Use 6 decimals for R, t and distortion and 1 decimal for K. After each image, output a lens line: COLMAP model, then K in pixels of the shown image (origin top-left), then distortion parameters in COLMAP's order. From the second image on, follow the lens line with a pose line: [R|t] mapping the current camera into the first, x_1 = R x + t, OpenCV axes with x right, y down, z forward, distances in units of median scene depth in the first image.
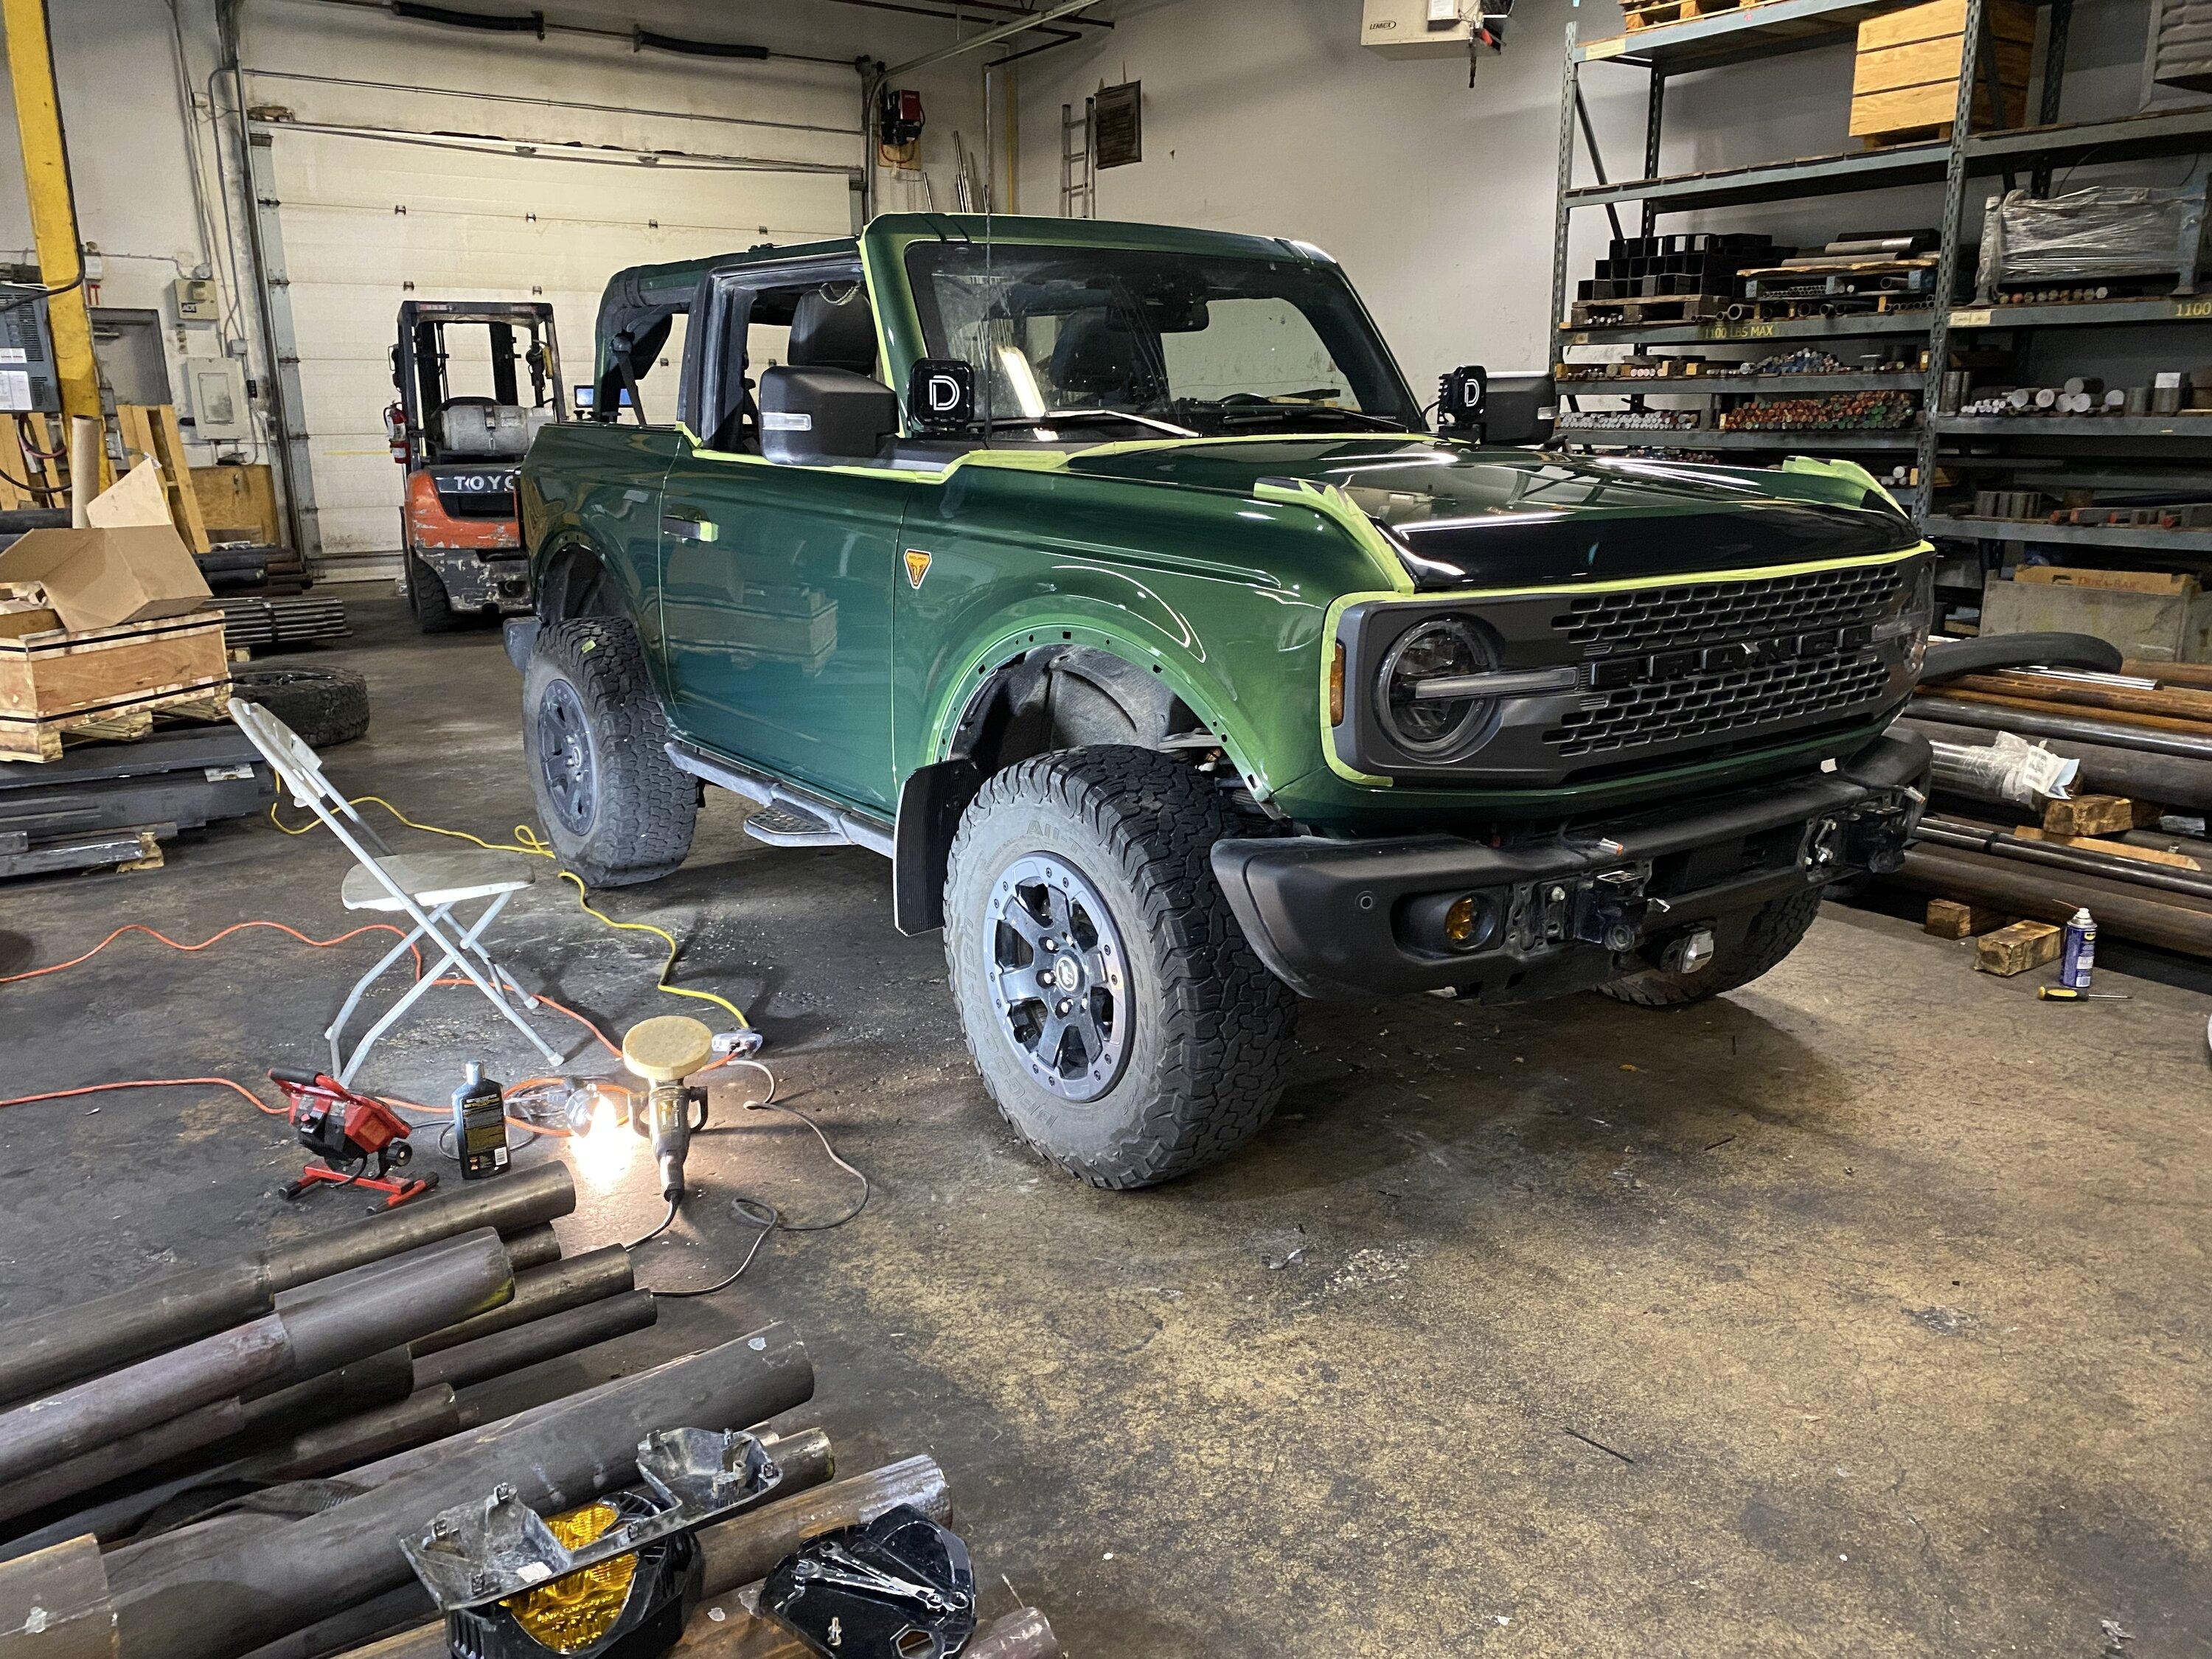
lens RADIAL K [[1712.8, 0, 1070.8], [0, 1712.8, 830.9], [0, 0, 1]] dist [0.003535, -0.013036]
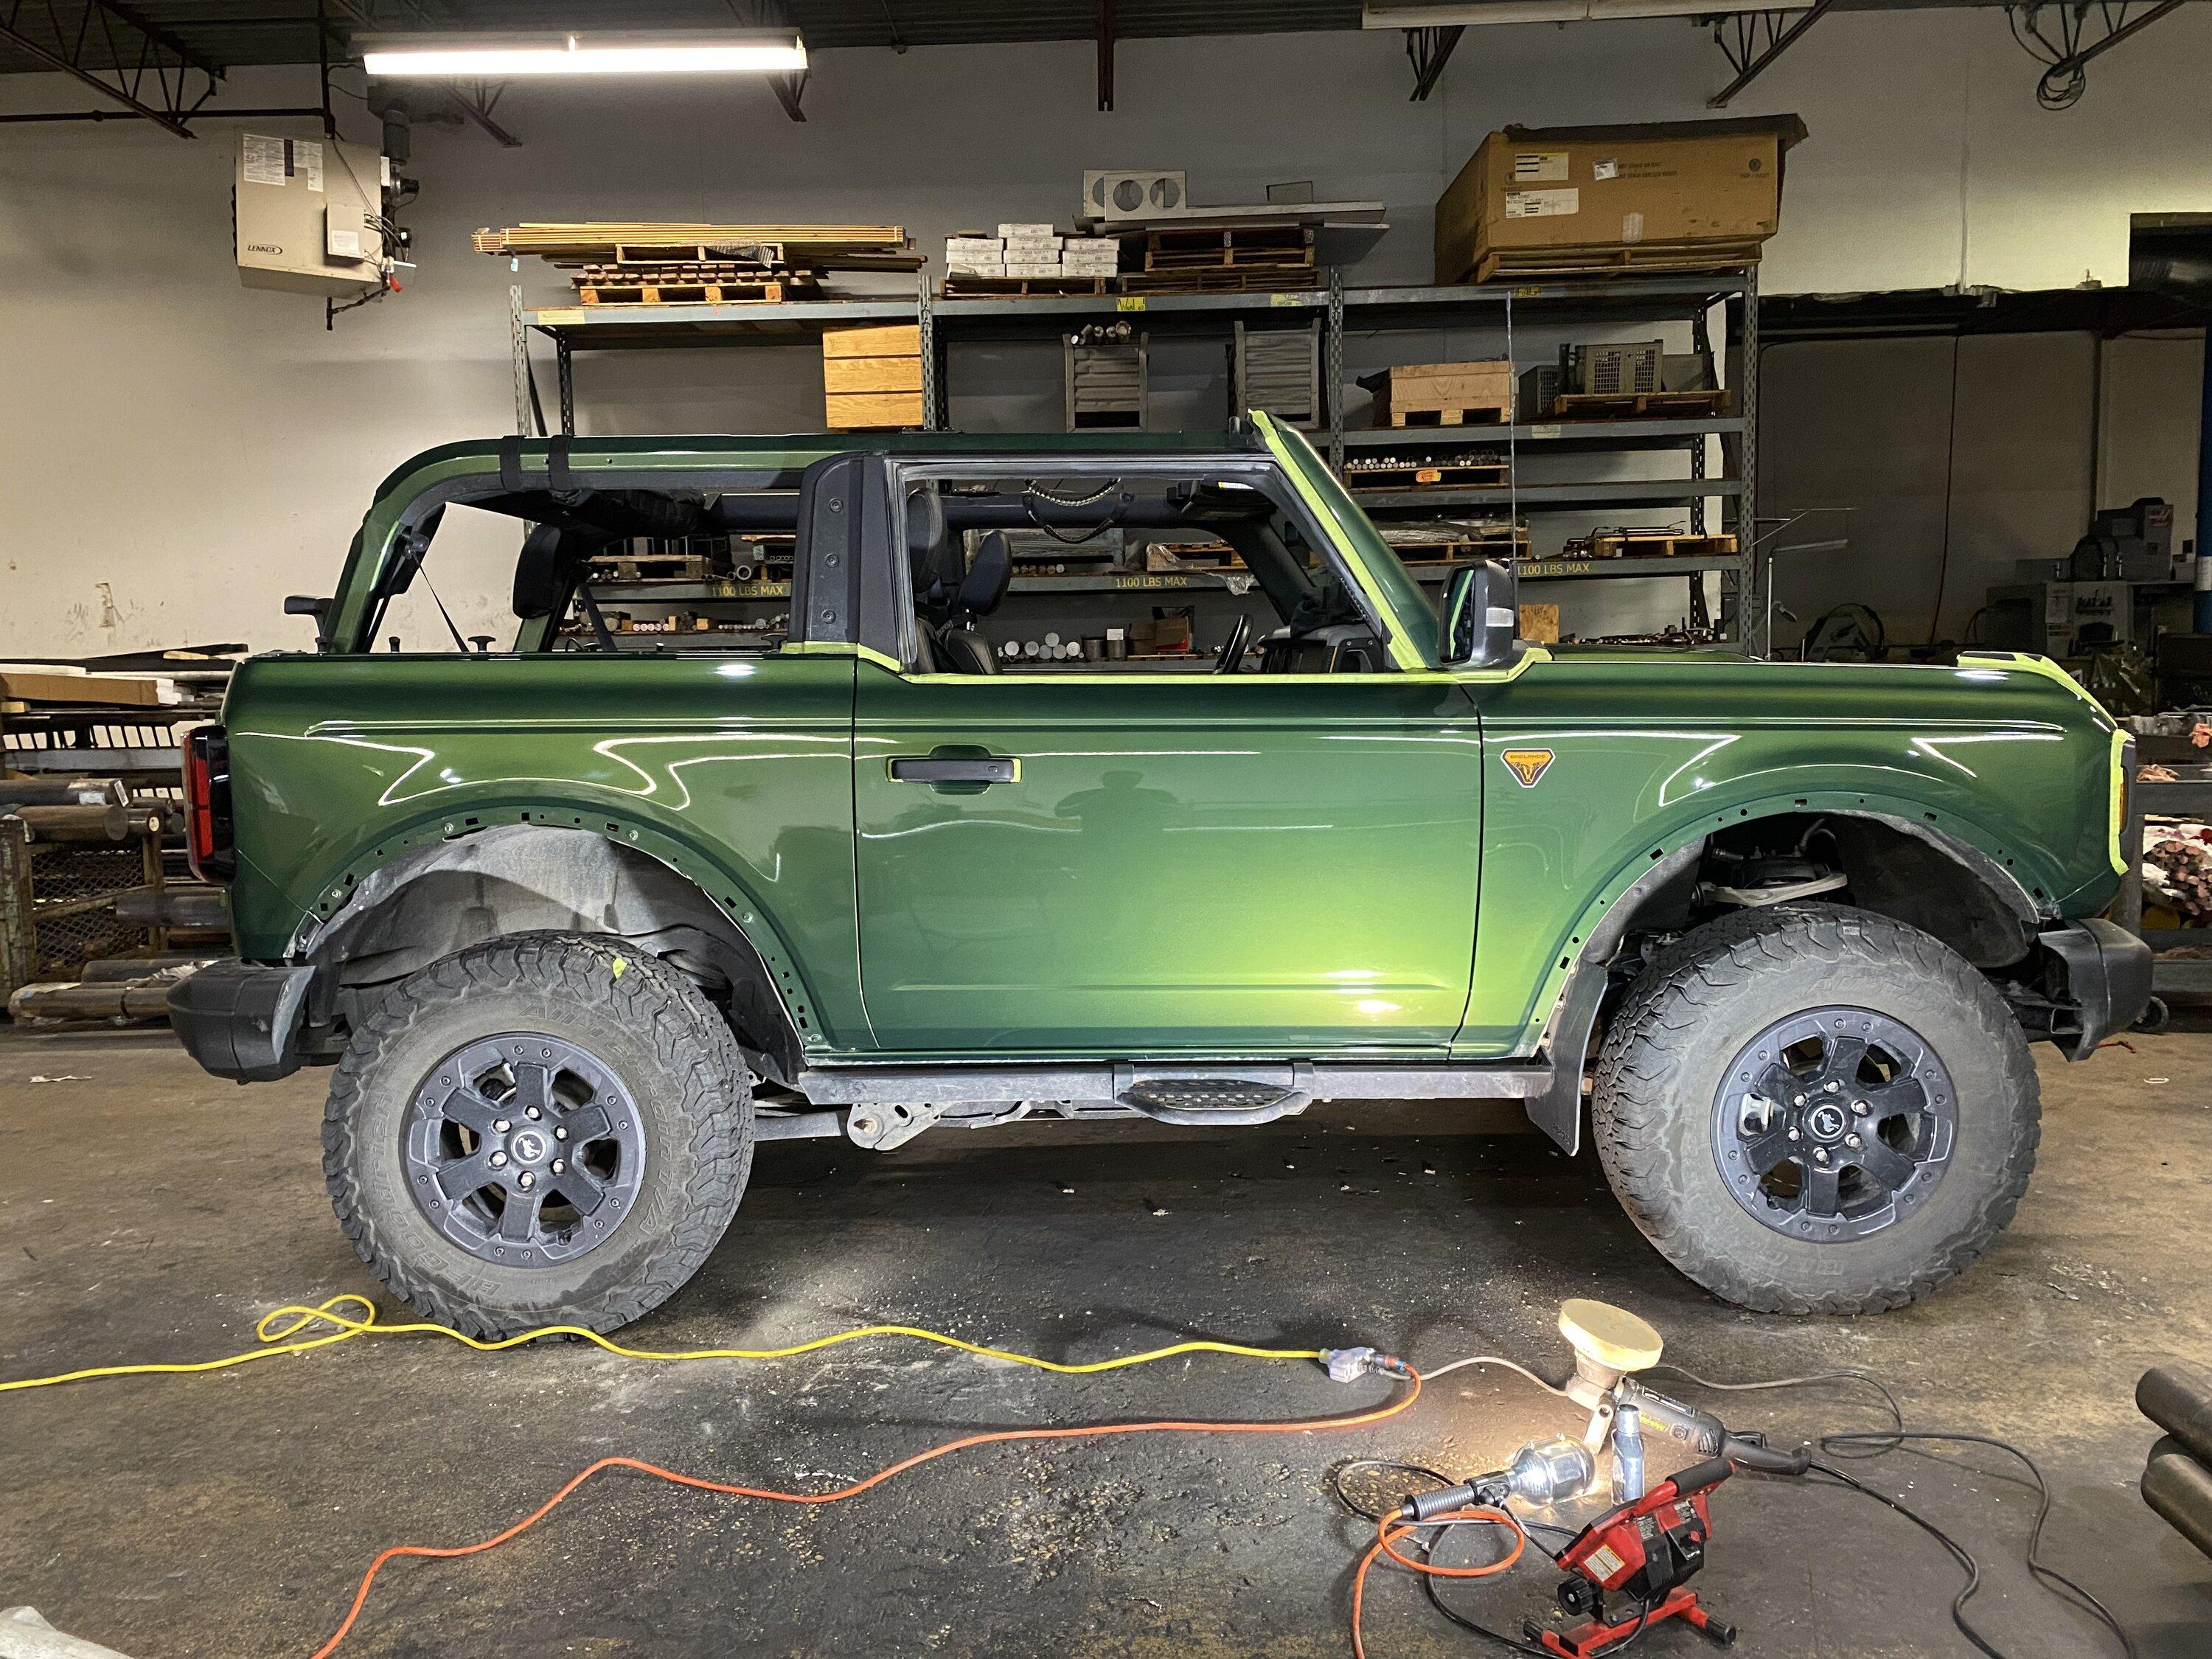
lens RADIAL K [[1712.8, 0, 1070.8], [0, 1712.8, 830.9], [0, 0, 1]] dist [0.003535, -0.013036]
pose [[0.579511, -0.080239, 0.811005, -0.375284], [0.207566, 0.976855, -0.051671, -0.045404], [-0.788088, 0.198281, 0.582754, 0.239262]]
